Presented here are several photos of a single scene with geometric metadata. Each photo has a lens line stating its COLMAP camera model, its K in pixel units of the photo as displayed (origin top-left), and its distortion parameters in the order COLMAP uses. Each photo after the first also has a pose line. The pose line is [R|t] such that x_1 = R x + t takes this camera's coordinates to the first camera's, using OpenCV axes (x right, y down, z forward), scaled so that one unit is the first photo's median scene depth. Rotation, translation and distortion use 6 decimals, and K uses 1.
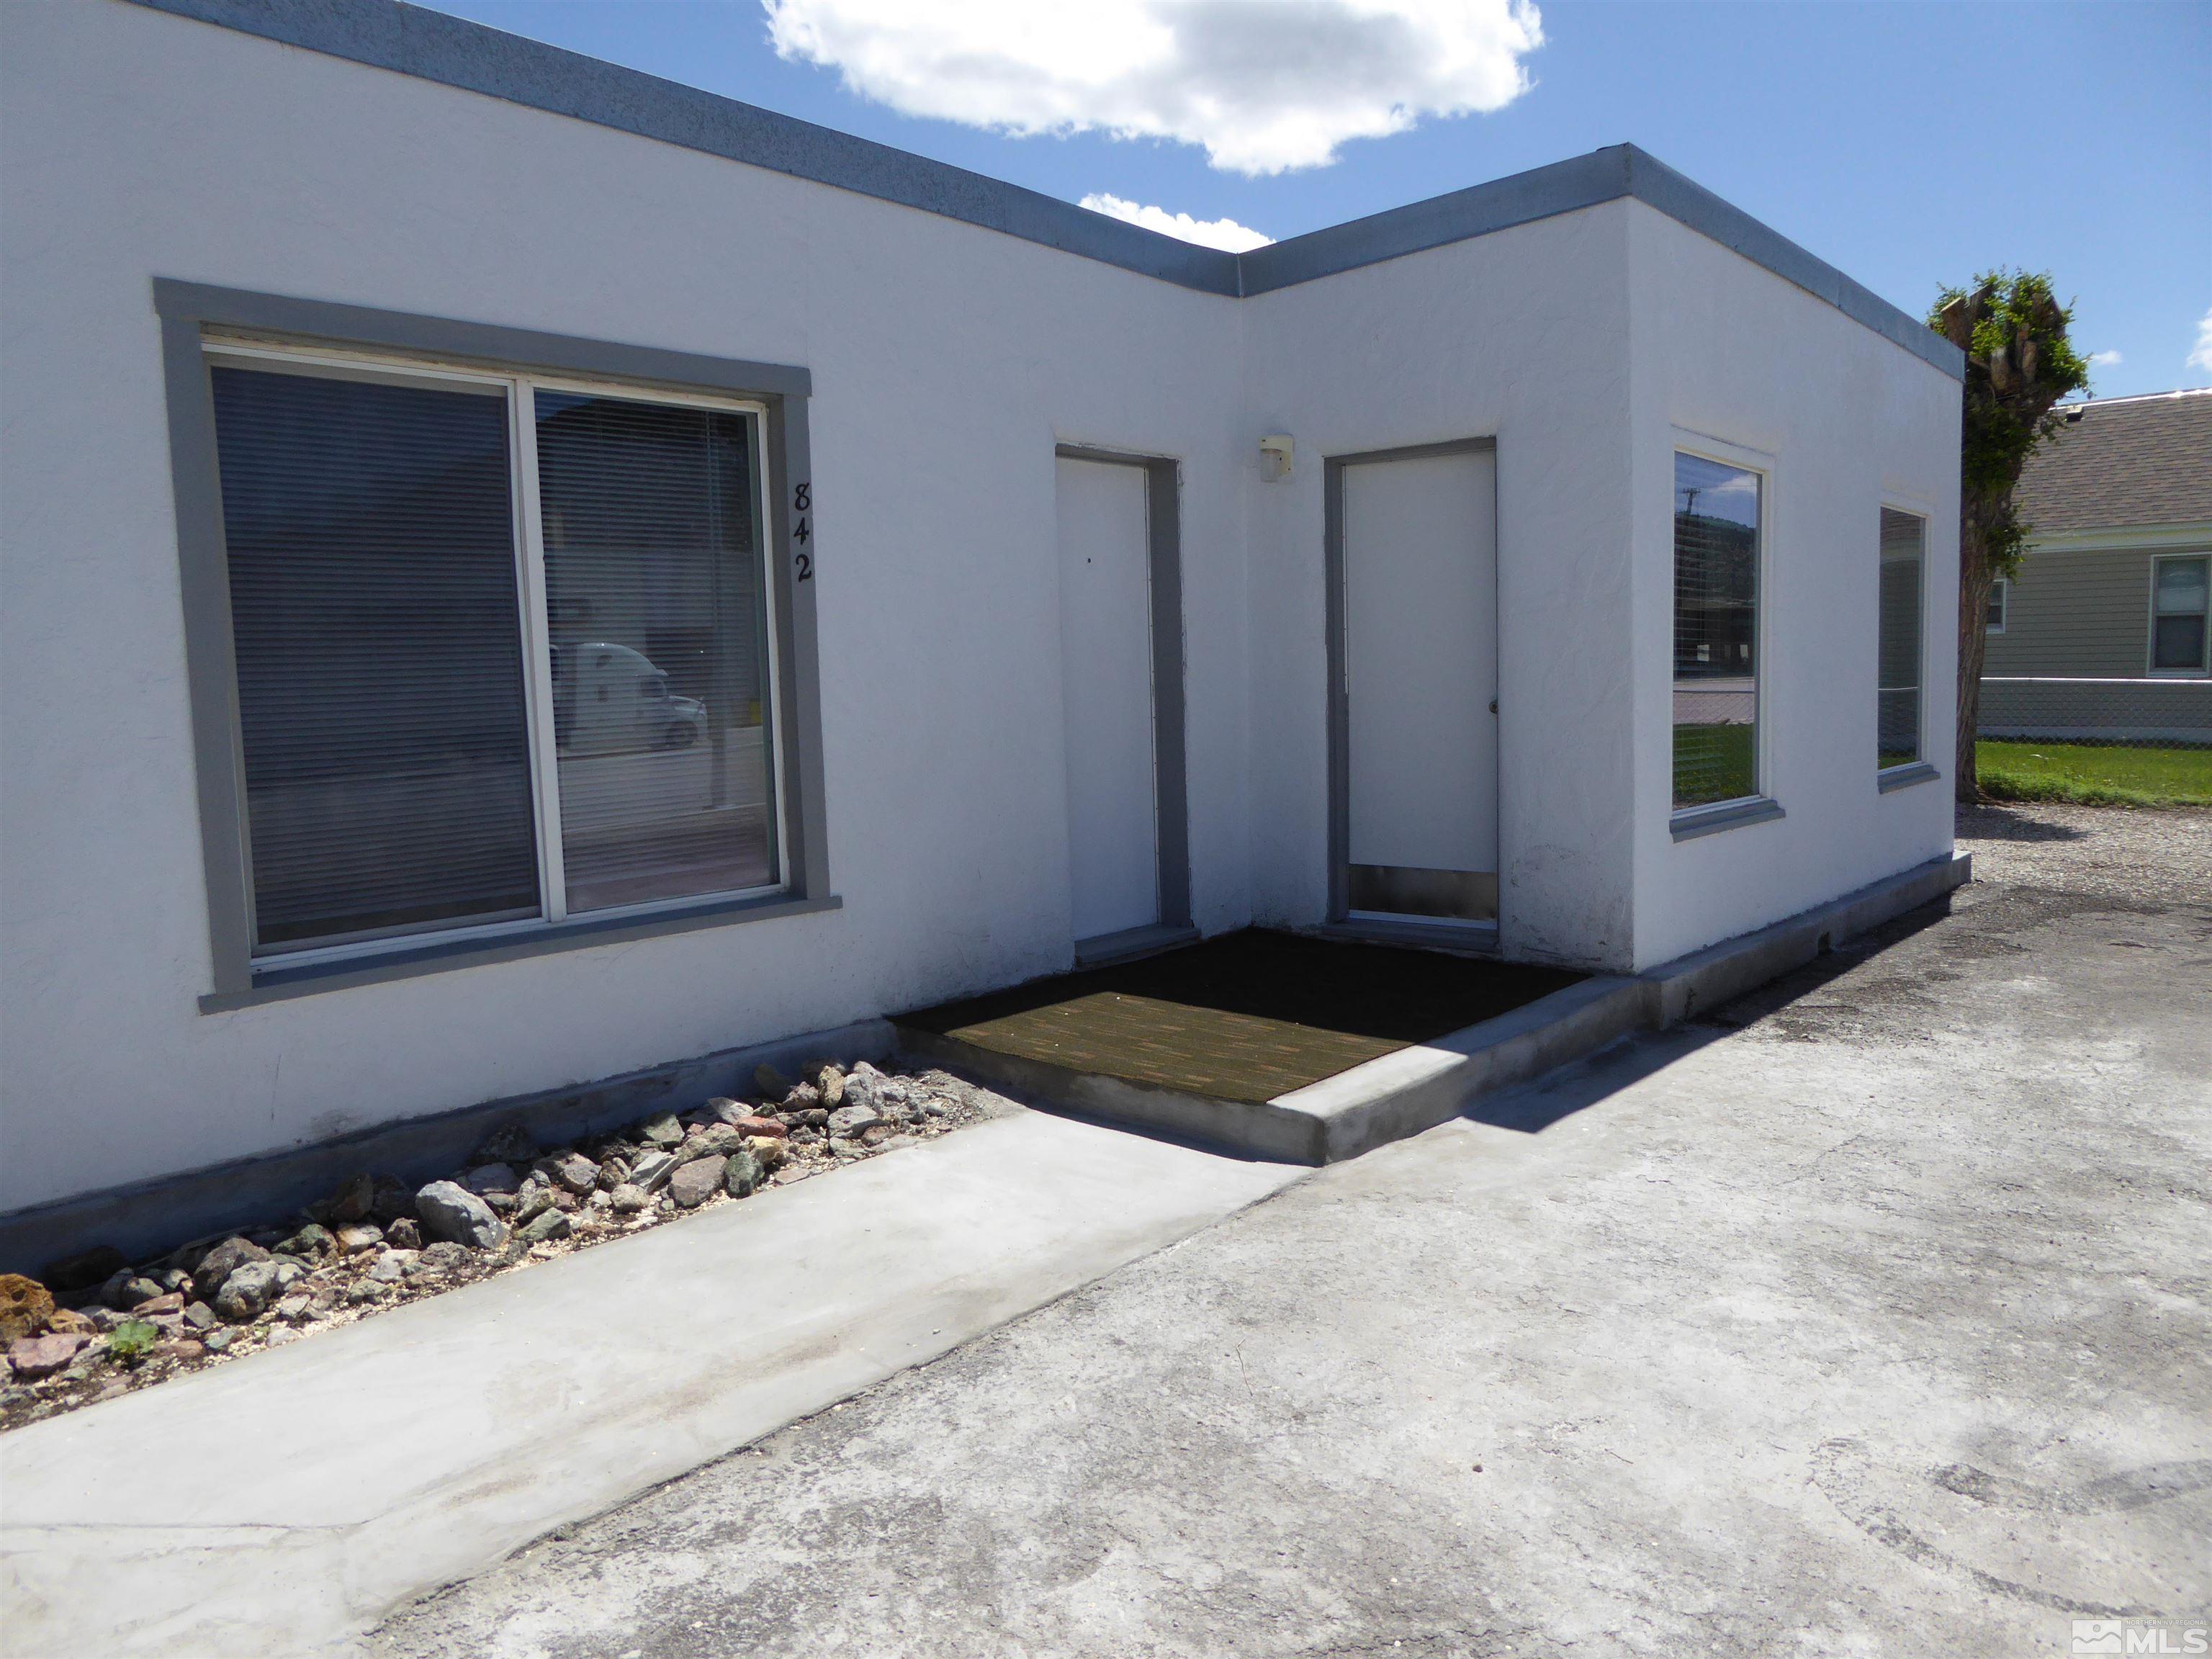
lens RADIAL K [[1554.3, 0, 1102.5], [0, 1554.3, 842.9], [0, 0, 1]] dist [-0.050209, 0.017111]
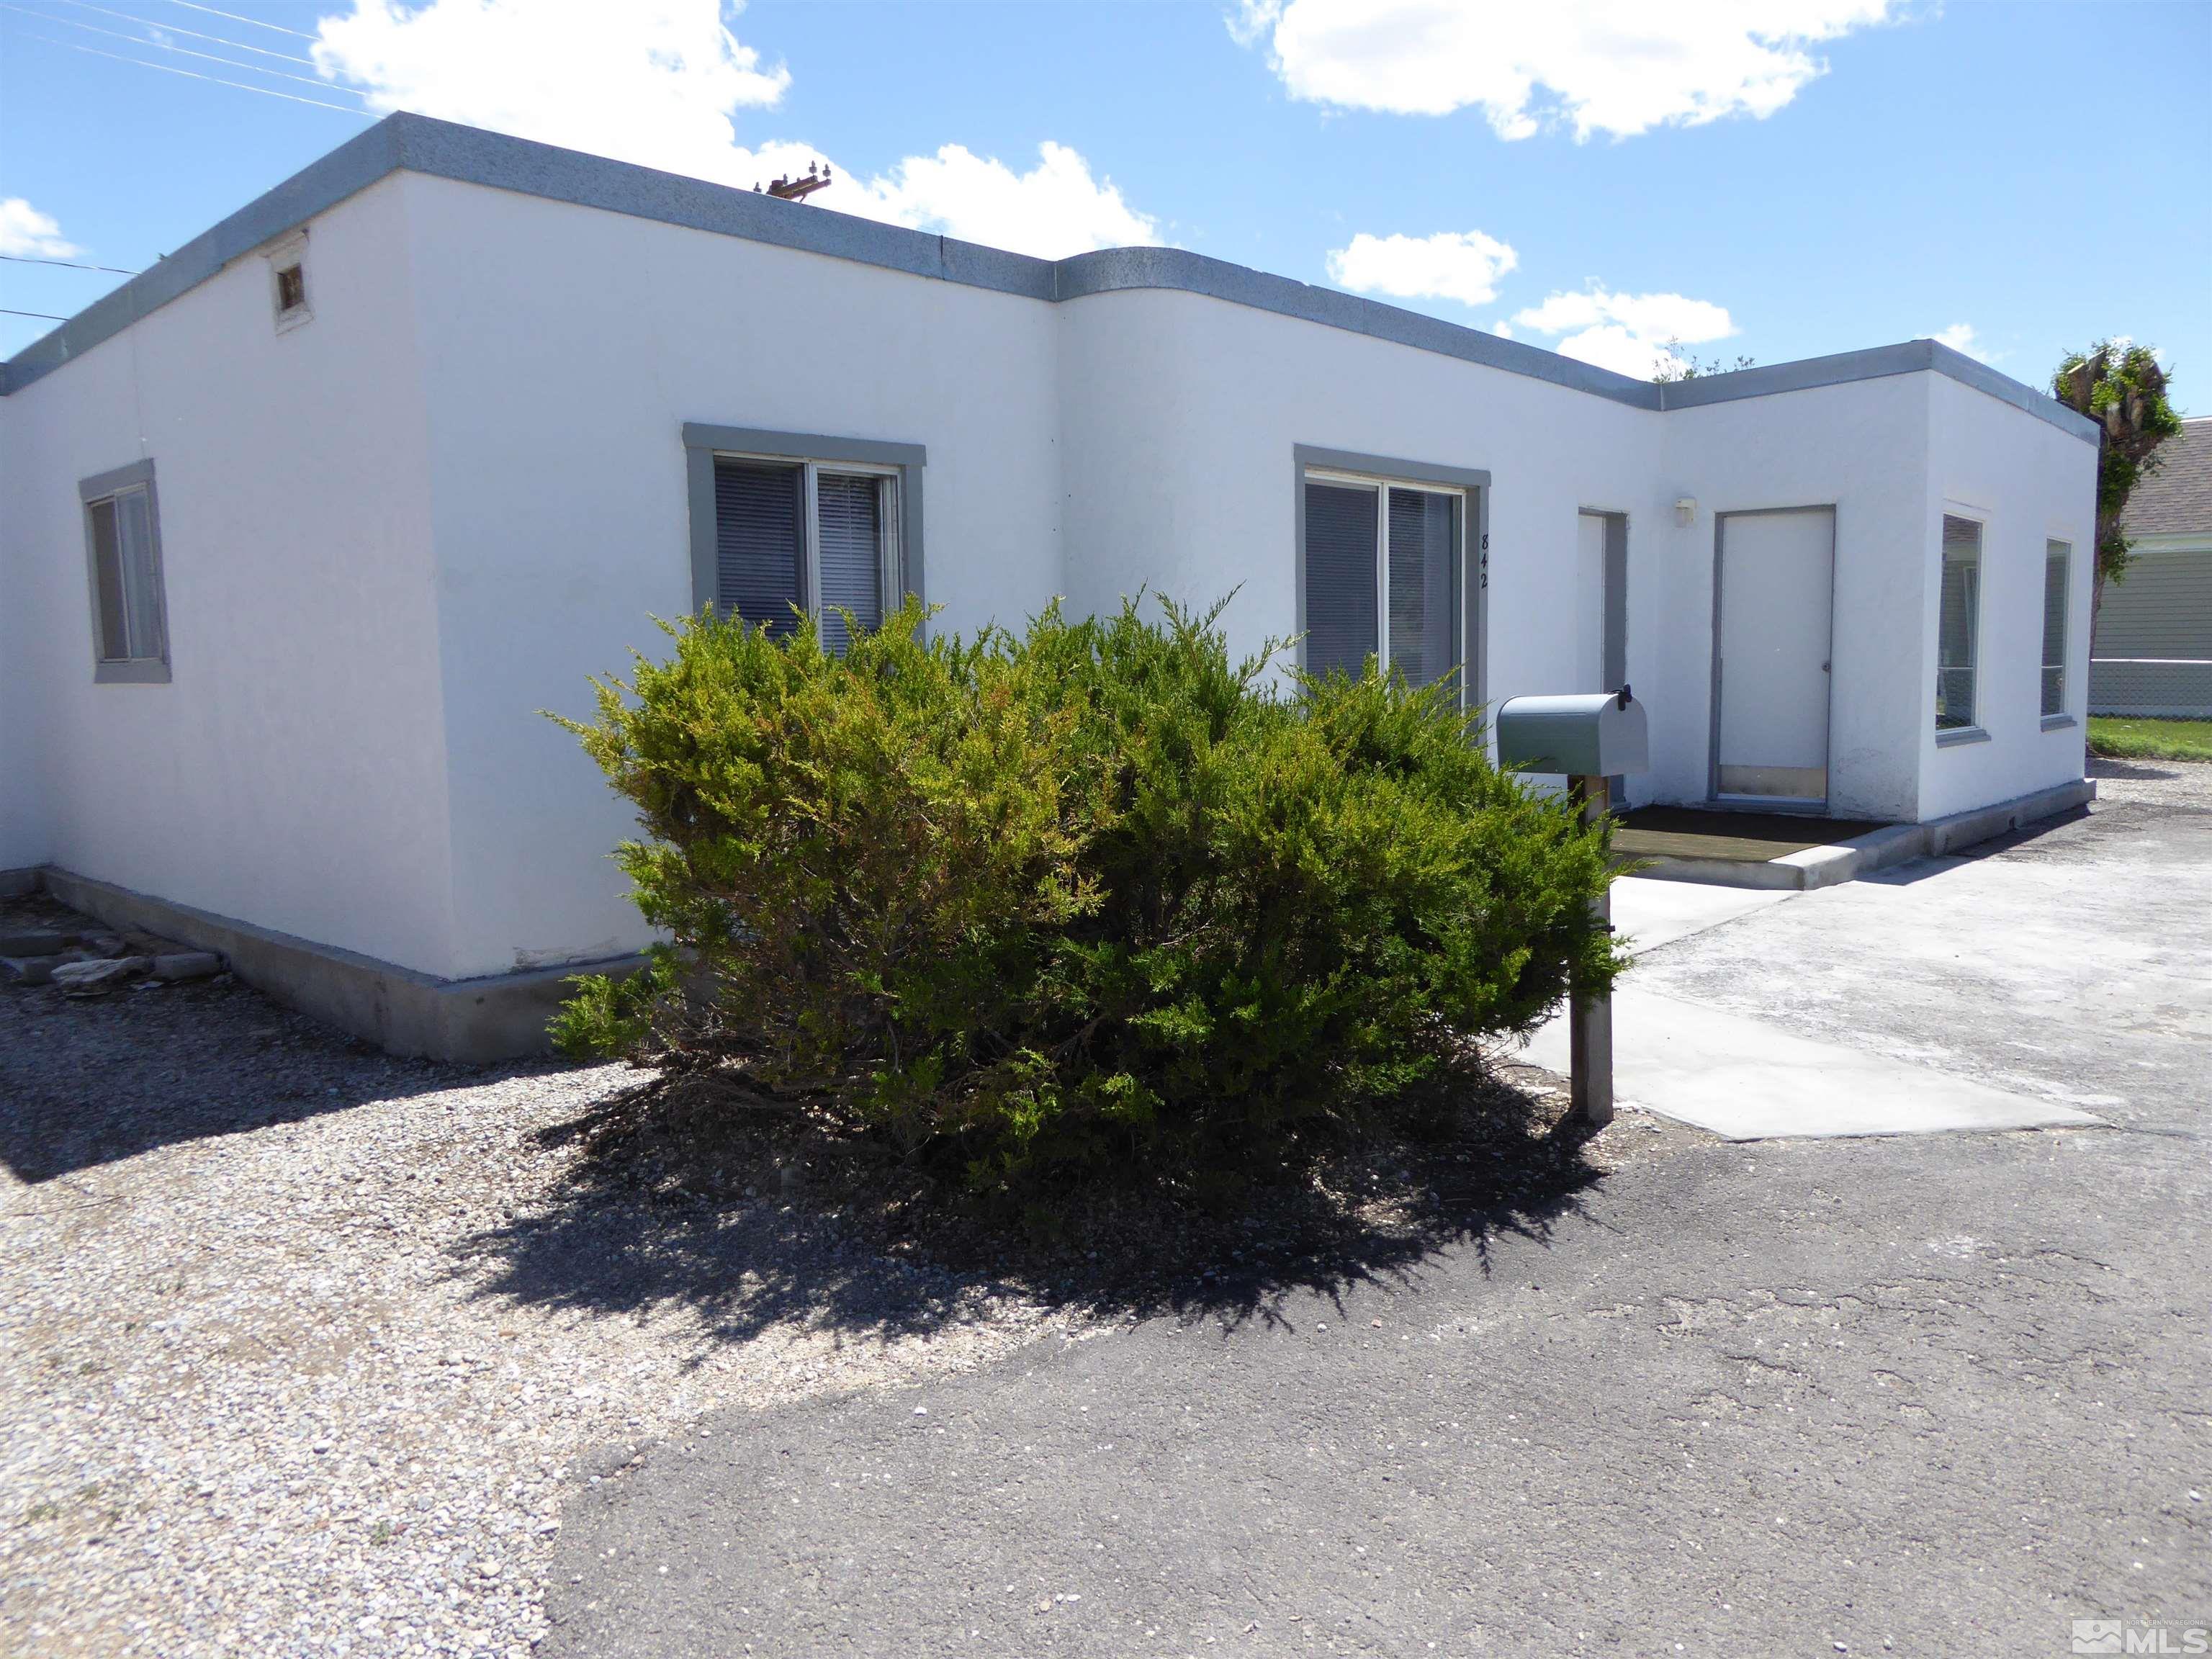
lens RADIAL K [[1554.3, 0, 1094.8], [0, 1554.3, 847.1], [0, 0, 1]] dist [-0.050209, 0.017111]
pose [[0.999324, 0.013261, -0.034295, -0.442746], [-0.012815, 0.999831, 0.013175, 0.088362], [0.034464, -0.012726, 0.999325, -0.632833]]
